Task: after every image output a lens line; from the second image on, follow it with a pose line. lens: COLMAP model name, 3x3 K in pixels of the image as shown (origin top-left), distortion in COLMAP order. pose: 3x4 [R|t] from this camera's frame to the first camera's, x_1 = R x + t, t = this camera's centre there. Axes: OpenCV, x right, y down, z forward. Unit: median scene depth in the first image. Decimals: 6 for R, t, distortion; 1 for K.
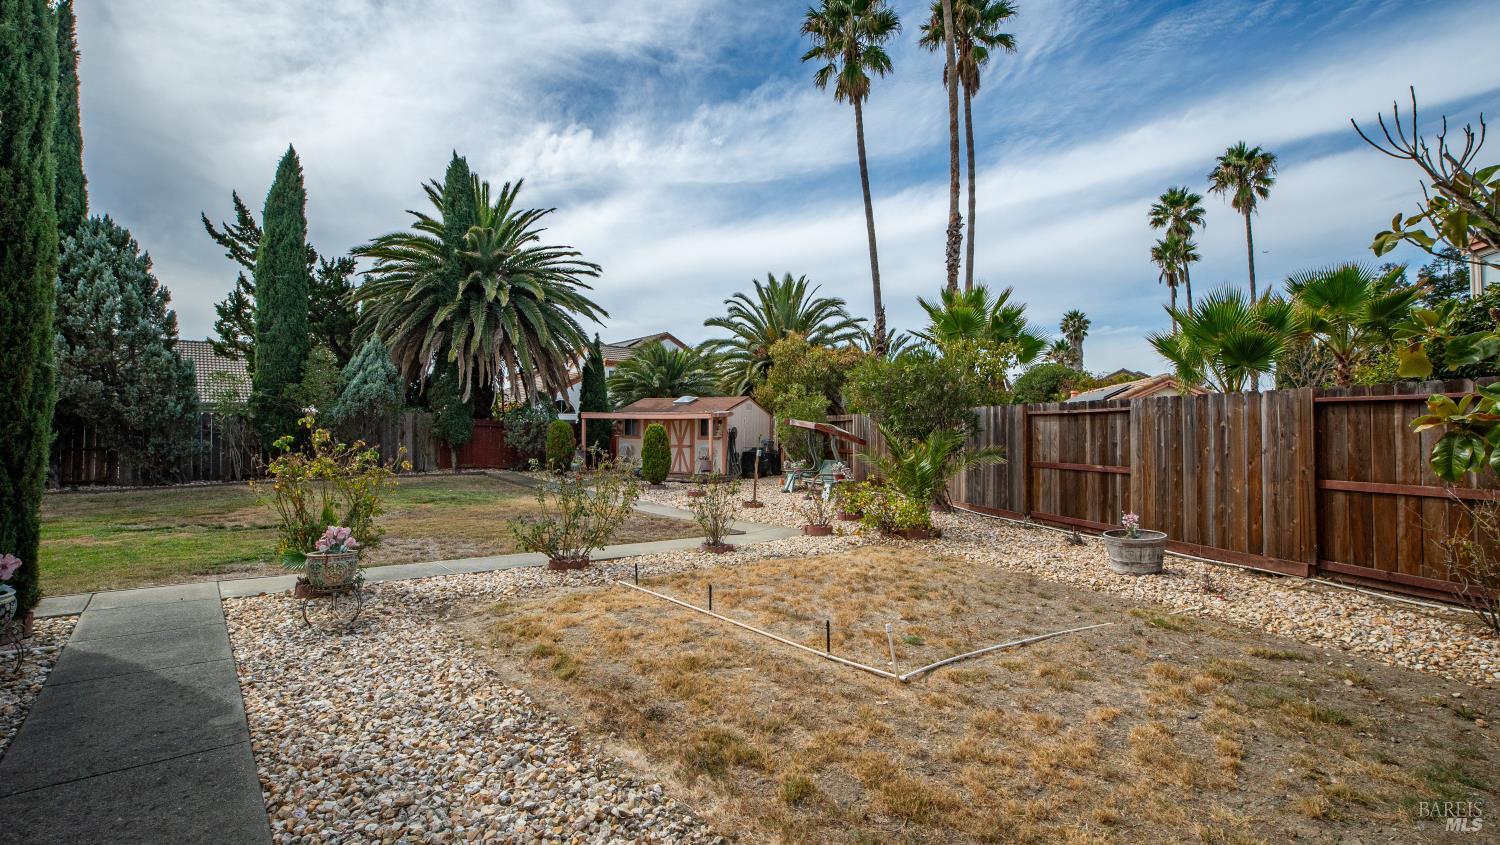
lens RADIAL K [[678.1, 0, 742.6], [0, 678.1, 426.3], [0, 0, 1]] dist [0.000856, -0.008990]
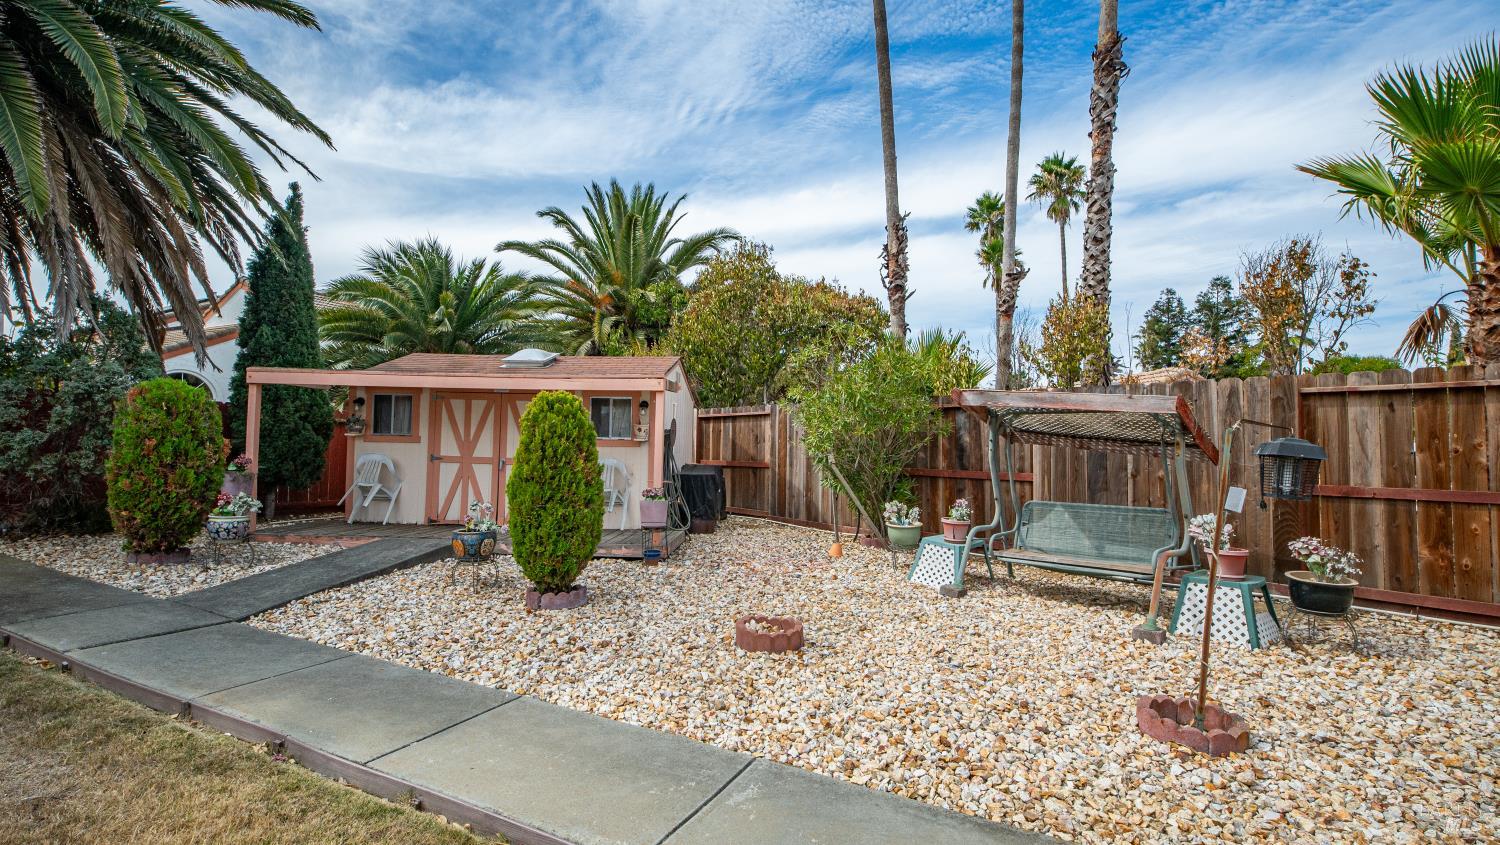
lens RADIAL K [[672.2, 0, 744.5], [0, 672.2, 422.2], [0, 0, 1]] dist [0.011666, -0.008394]
pose [[0.908937, 0.026887, 0.416066, -0.142925], [-0.017438, 0.999497, -0.026493, 0.013230], [-0.416569, 0.016825, 0.908948, 0.554221]]
